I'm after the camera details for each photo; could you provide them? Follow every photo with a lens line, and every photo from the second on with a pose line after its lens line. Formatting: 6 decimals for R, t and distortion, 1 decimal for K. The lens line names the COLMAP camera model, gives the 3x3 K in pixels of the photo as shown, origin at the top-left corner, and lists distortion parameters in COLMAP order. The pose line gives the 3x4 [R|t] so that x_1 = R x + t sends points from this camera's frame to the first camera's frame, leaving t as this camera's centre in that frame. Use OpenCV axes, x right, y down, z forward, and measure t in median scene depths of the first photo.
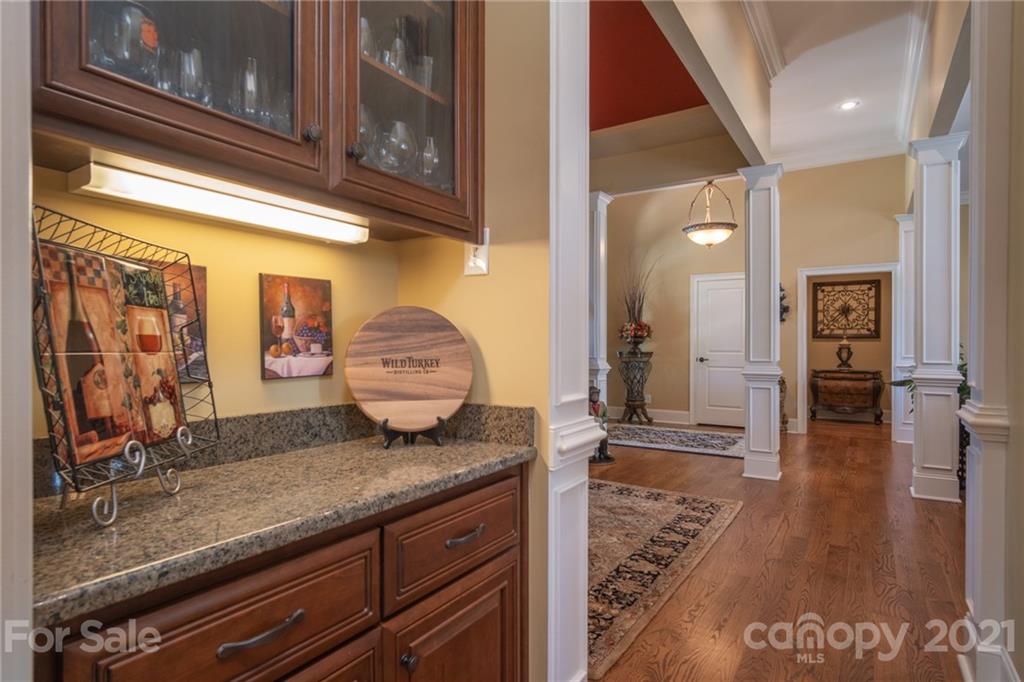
lens RADIAL K [[547.5, 0, 516.3], [0, 547.5, 342.9], [0, 0, 1]] dist [-0.015935, 0.005929]
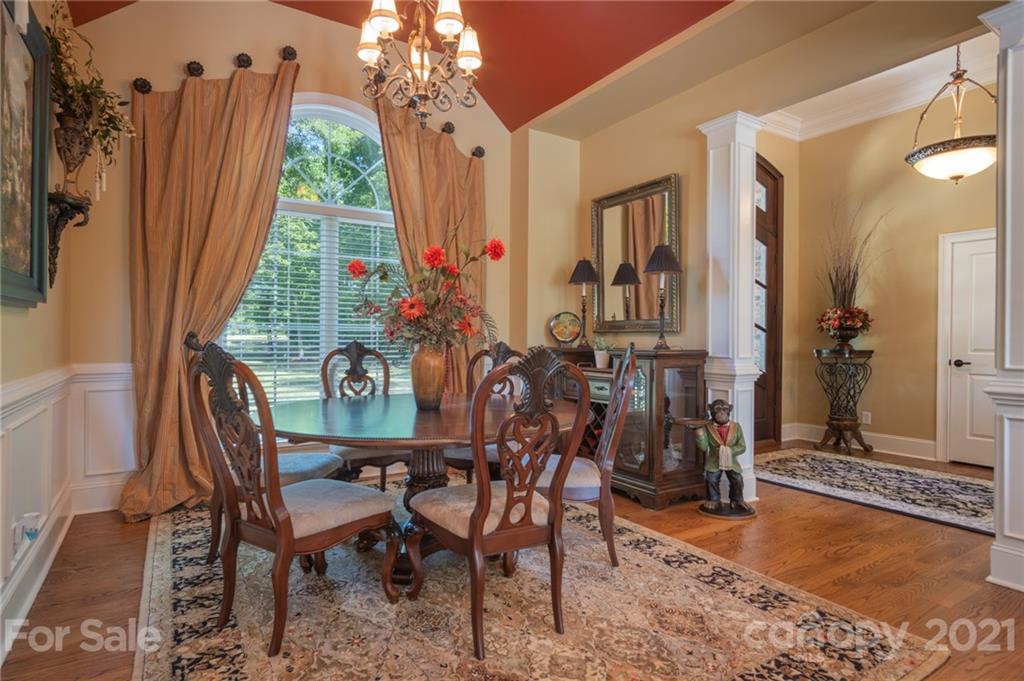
lens RADIAL K [[547.5, 0, 511.3], [0, 547.5, 340.5], [0, 0, 1]] dist [-0.015935, 0.005929]
pose [[0.905420, 0.004331, -0.424494, 0.131007], [-0.003044, 0.999988, 0.003710, 0.003039], [0.424506, -0.002067, 0.905423, 0.189842]]
